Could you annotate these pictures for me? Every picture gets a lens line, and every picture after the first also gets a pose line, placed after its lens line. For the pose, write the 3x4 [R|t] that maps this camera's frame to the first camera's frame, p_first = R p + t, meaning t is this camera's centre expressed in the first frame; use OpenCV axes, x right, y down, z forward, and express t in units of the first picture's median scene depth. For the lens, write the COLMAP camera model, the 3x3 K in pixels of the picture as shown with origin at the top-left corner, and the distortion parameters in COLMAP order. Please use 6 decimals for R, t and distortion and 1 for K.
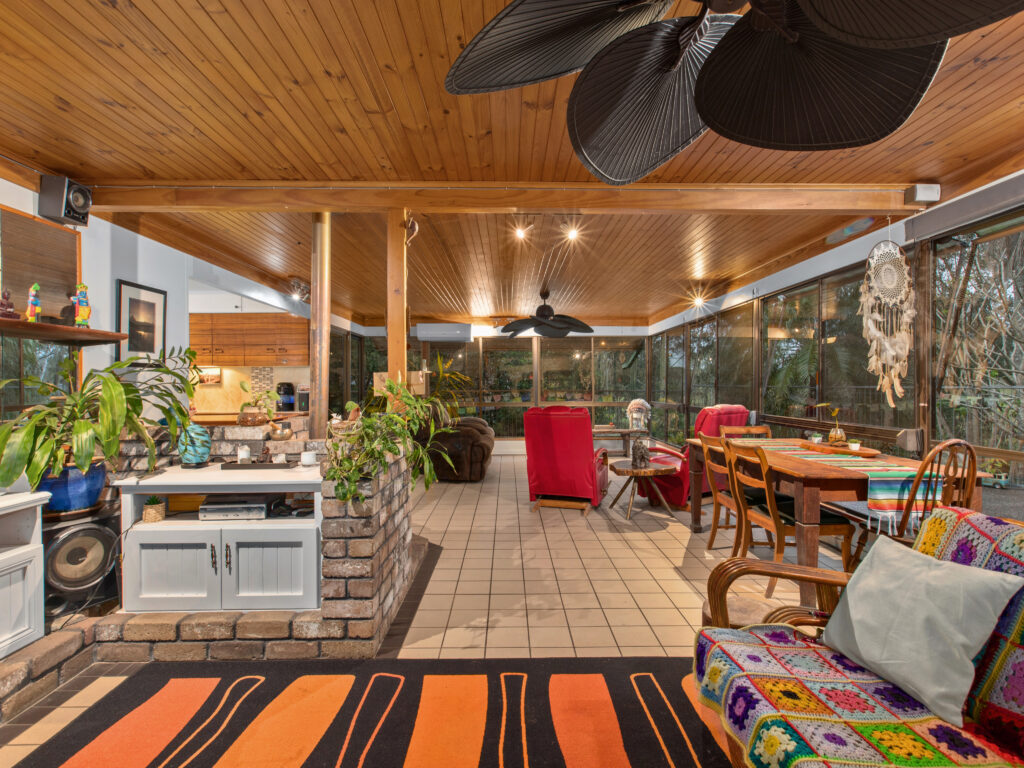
lens RADIAL K [[513.4, 0, 512.1], [0, 513.4, 386.2], [0, 0, 1]] dist [0.001810, -0.000584]
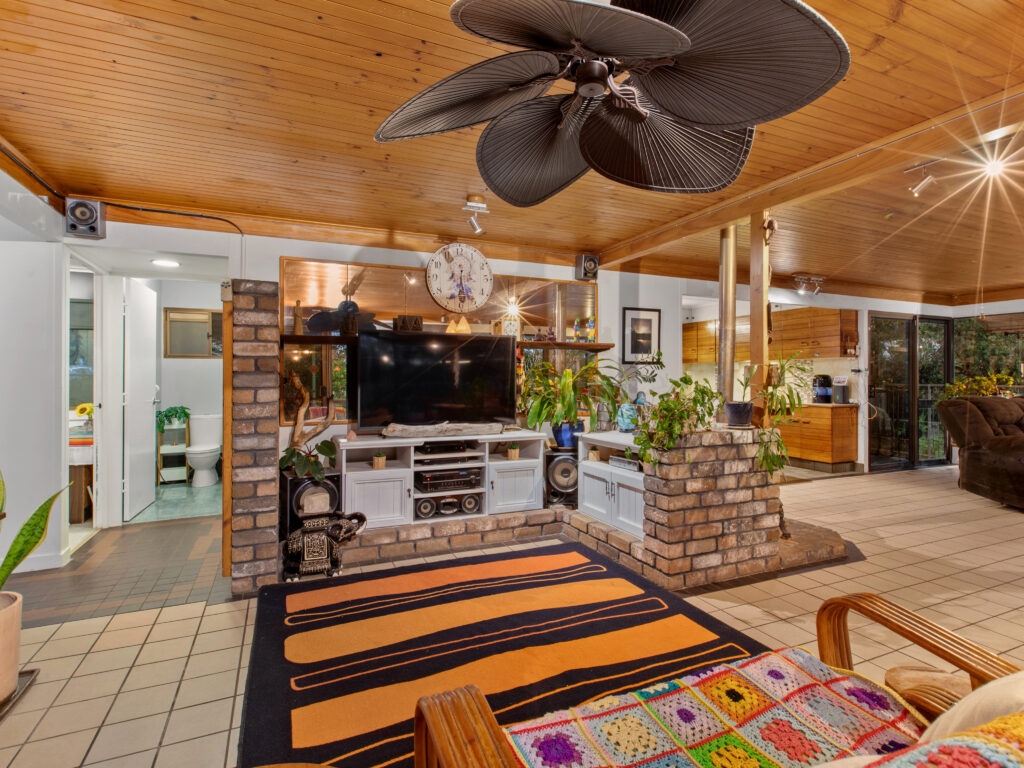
lens RADIAL K [[513.4, 0, 510.2], [0, 513.4, 379.4], [0, 0, 1]] dist [0.001810, -0.000584]
pose [[0.396791, 0.006832, -0.917884, 0.696078], [-0.005091, 0.999973, 0.005242, -0.000417], [0.917895, 0.002593, 0.396815, 0.122574]]
